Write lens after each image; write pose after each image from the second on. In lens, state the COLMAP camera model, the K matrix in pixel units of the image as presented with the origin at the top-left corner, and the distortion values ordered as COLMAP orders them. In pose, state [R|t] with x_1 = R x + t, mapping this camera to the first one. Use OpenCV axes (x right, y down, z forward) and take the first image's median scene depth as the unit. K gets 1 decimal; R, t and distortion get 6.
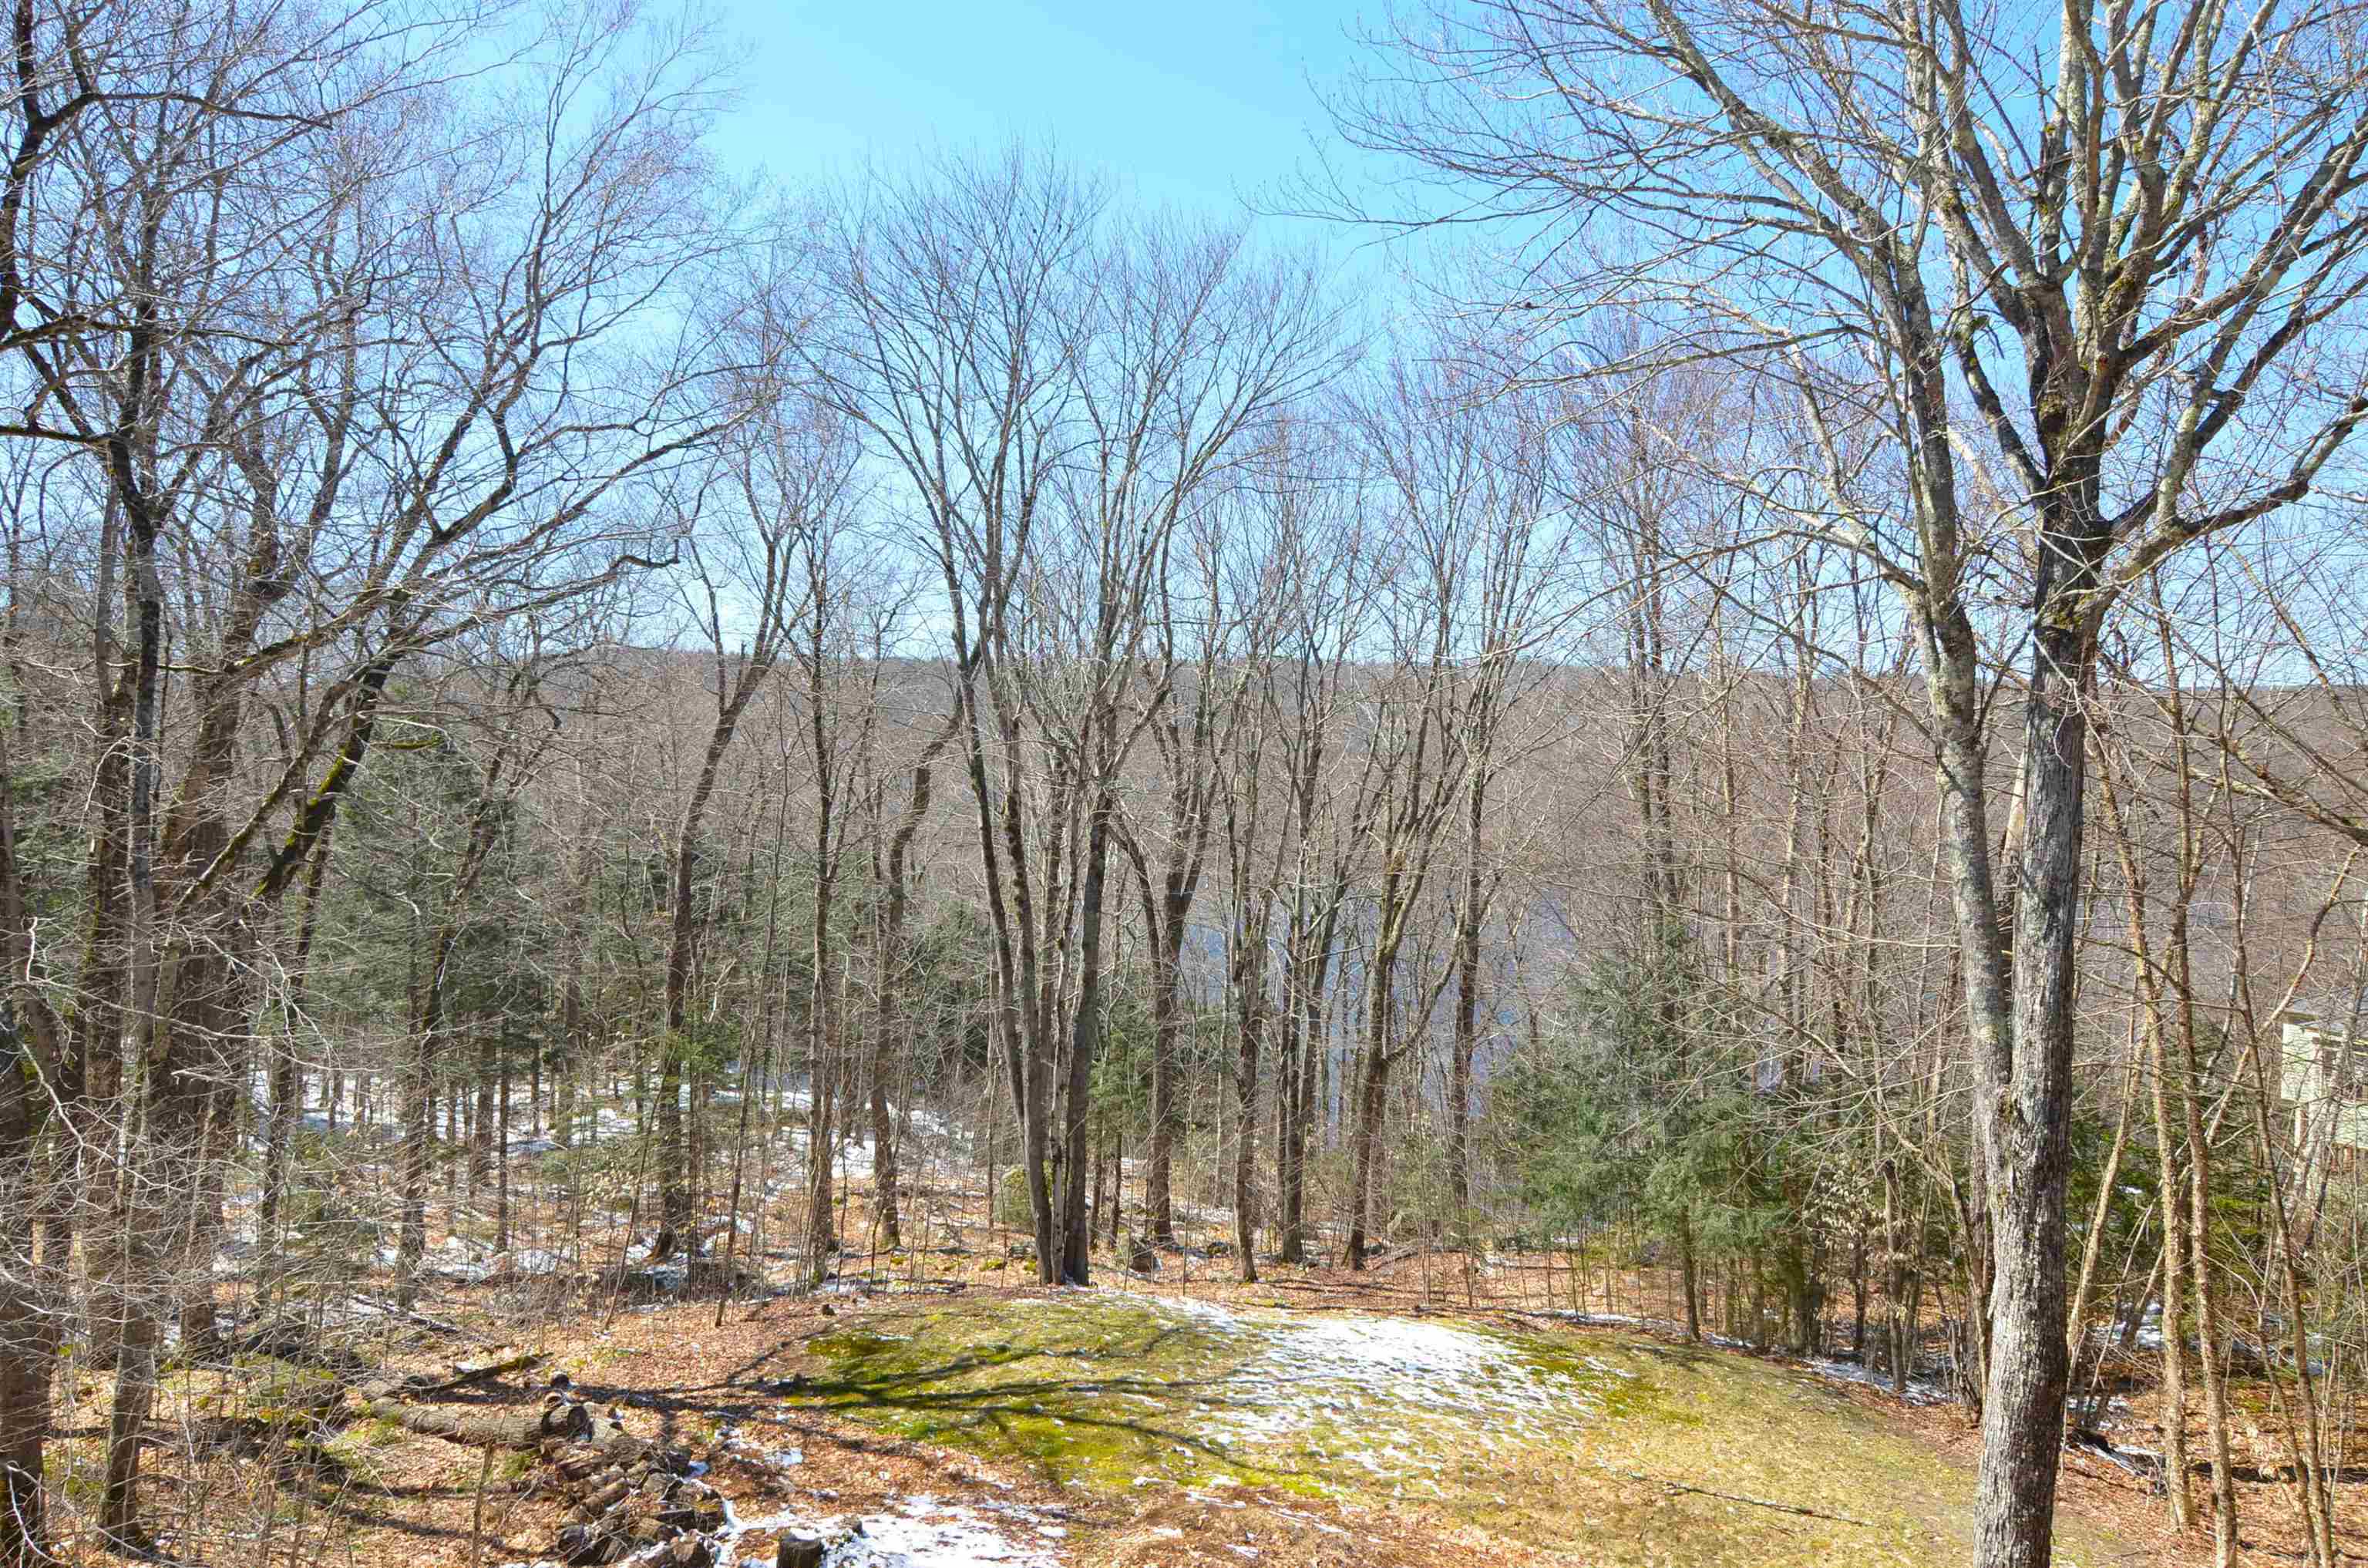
lens RADIAL K [[1593.8, 0, 1144.1], [0, 1593.8, 818.2], [0, 0, 1]] dist [-0.002264, -0.015282]
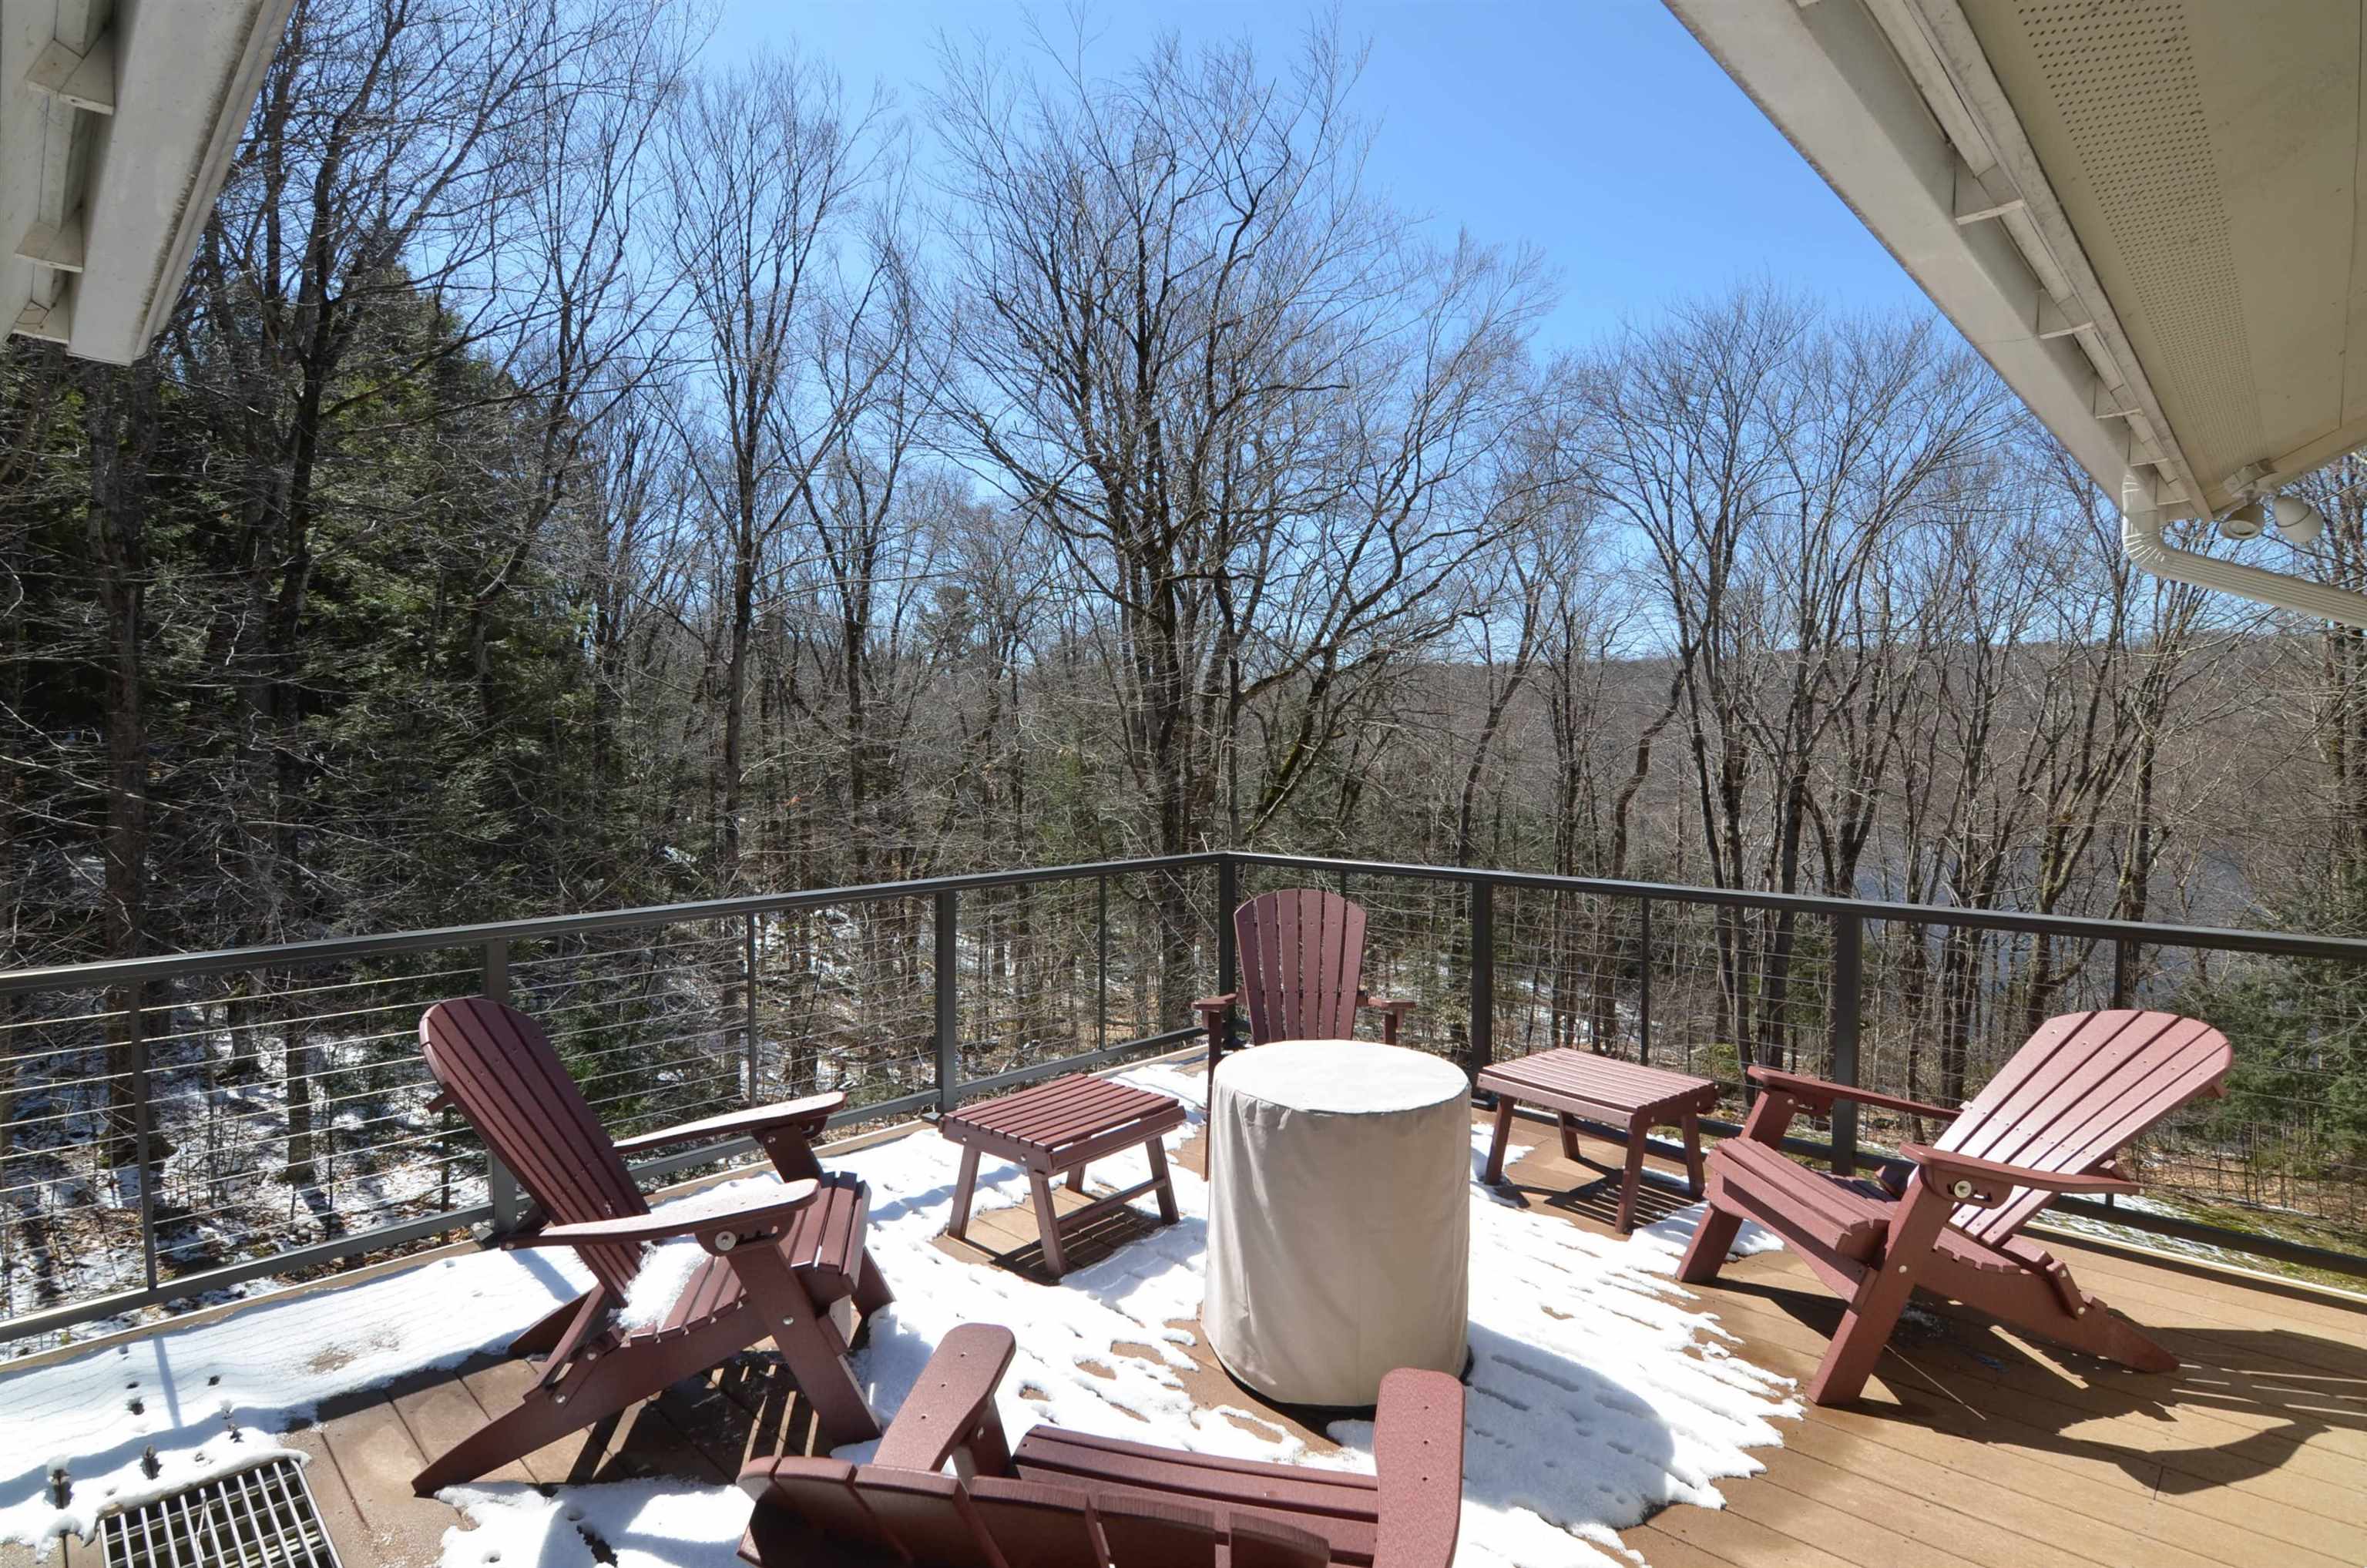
lens RADIAL K [[1175.9, 0, 1152.6], [0, 1175.9, 827.6], [0, 0, 1]] dist [-0.025052, -0.000150]
pose [[0.878419, 0.013569, -0.477698, -0.038564], [0.004324, 0.999330, 0.036338, 0.001503], [0.477871, -0.033985, 0.877772, -0.122710]]
